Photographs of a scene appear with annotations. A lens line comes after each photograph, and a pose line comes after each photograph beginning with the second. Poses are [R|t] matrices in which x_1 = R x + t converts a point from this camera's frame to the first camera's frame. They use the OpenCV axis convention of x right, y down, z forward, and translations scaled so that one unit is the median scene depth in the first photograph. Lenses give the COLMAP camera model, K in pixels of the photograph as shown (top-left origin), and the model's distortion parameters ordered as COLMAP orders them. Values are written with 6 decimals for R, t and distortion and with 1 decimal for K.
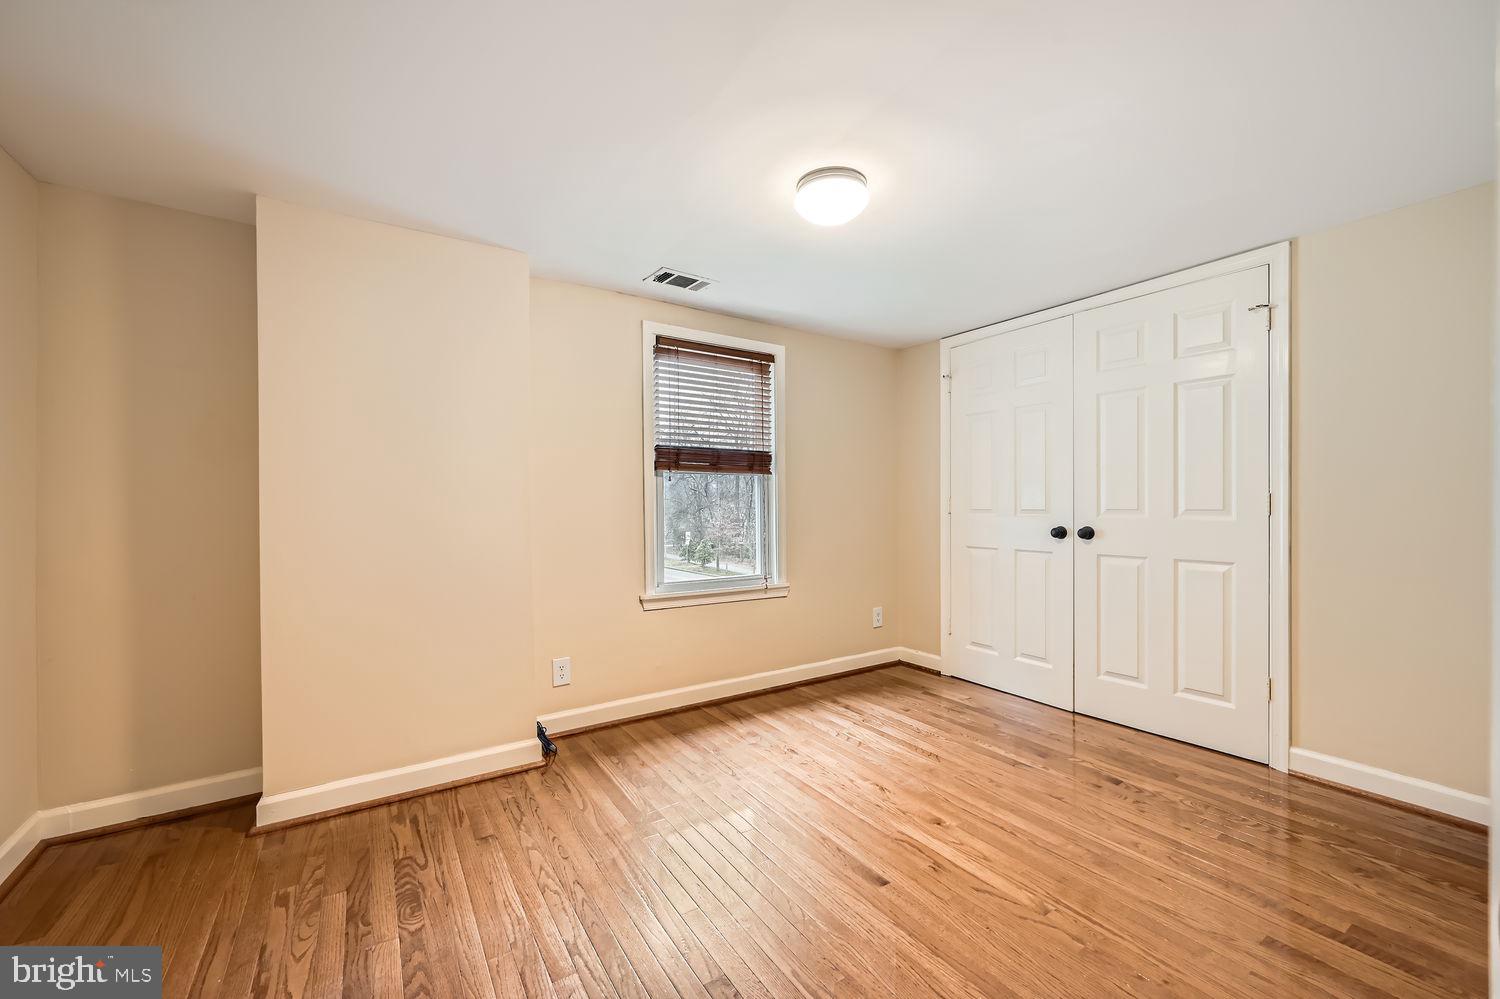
lens RADIAL K [[592.7, 0, 753.3], [0, 592.7, 505.5], [0, 0, 1]] dist [-0.000241, 0.000244]
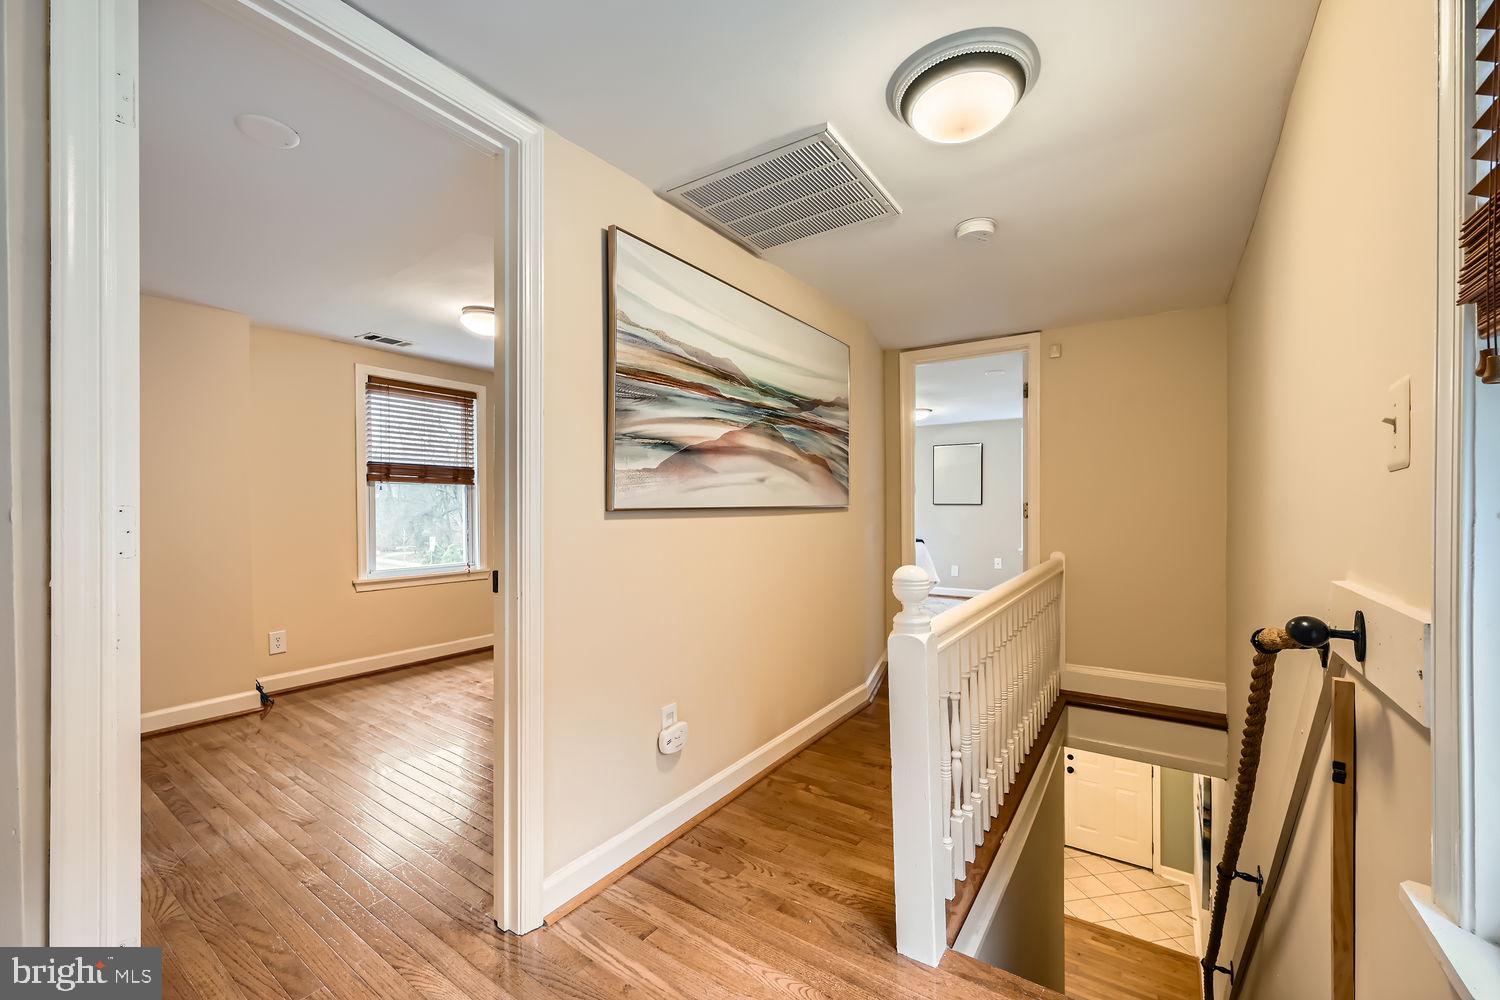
lens RADIAL K [[592.7, 0, 753.3], [0, 592.7, 506.0], [0, 0, 1]] dist [-0.000241, 0.000244]
pose [[0.927662, -0.000855, 0.373420, 0.131319], [0.001709, 0.999997, -0.001957, -0.003698], [-0.373417, 0.002454, 0.927660, -0.499593]]
